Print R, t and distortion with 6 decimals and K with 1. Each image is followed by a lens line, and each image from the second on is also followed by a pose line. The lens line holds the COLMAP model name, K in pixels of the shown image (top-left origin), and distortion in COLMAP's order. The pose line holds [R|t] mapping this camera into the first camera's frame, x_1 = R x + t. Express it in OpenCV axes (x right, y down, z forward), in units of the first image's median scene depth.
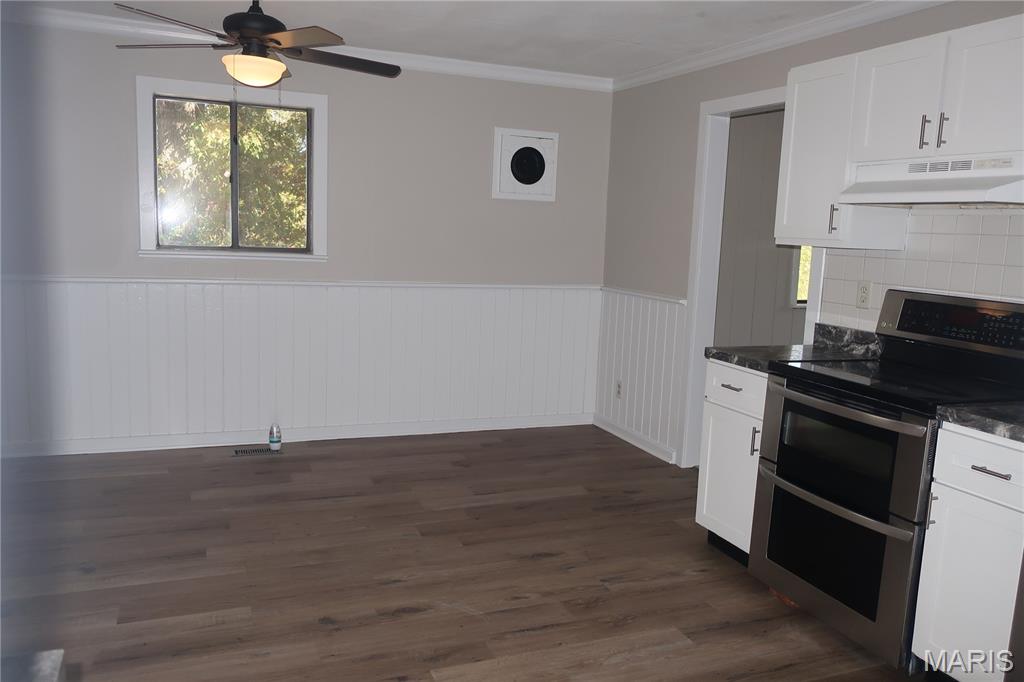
lens RADIAL K [[798.0, 0, 512.0], [0, 798.0, 341.0], [0, 0, 1]] dist [-0.020233, -0.002264]
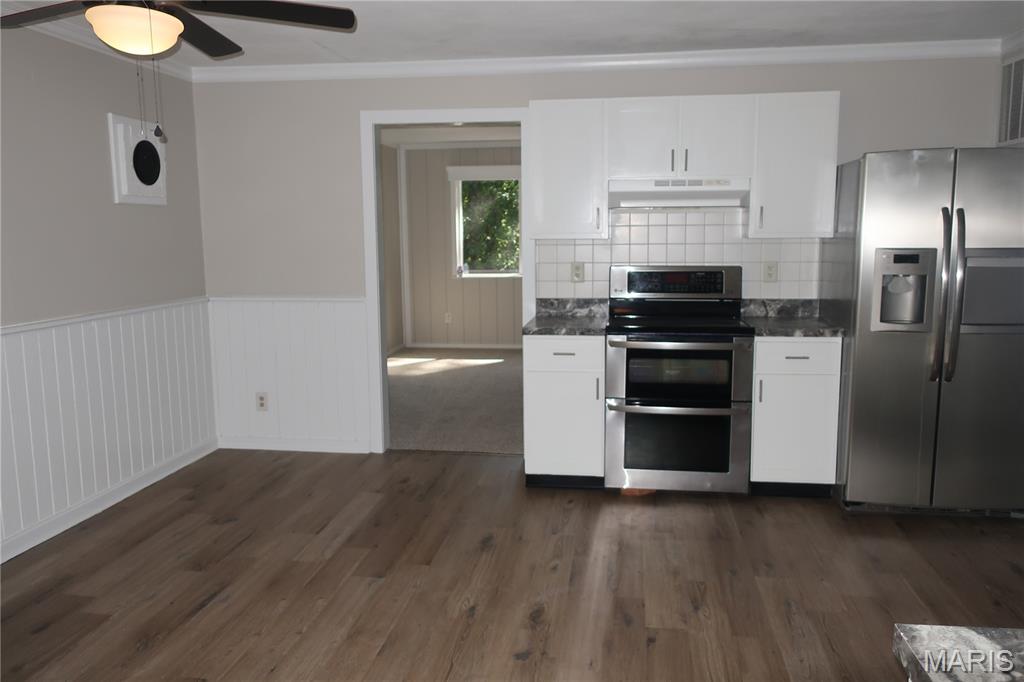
lens RADIAL K [[798.0, 0, 512.0], [0, 798.0, 341.0], [0, 0, 1]] dist [-0.020233, -0.002264]
pose [[0.496345, -0.159130, 0.853416, -0.796477], [0.148136, 0.984164, 0.097353, -0.091039], [-0.855393, 0.078101, 0.512058, 0.397214]]
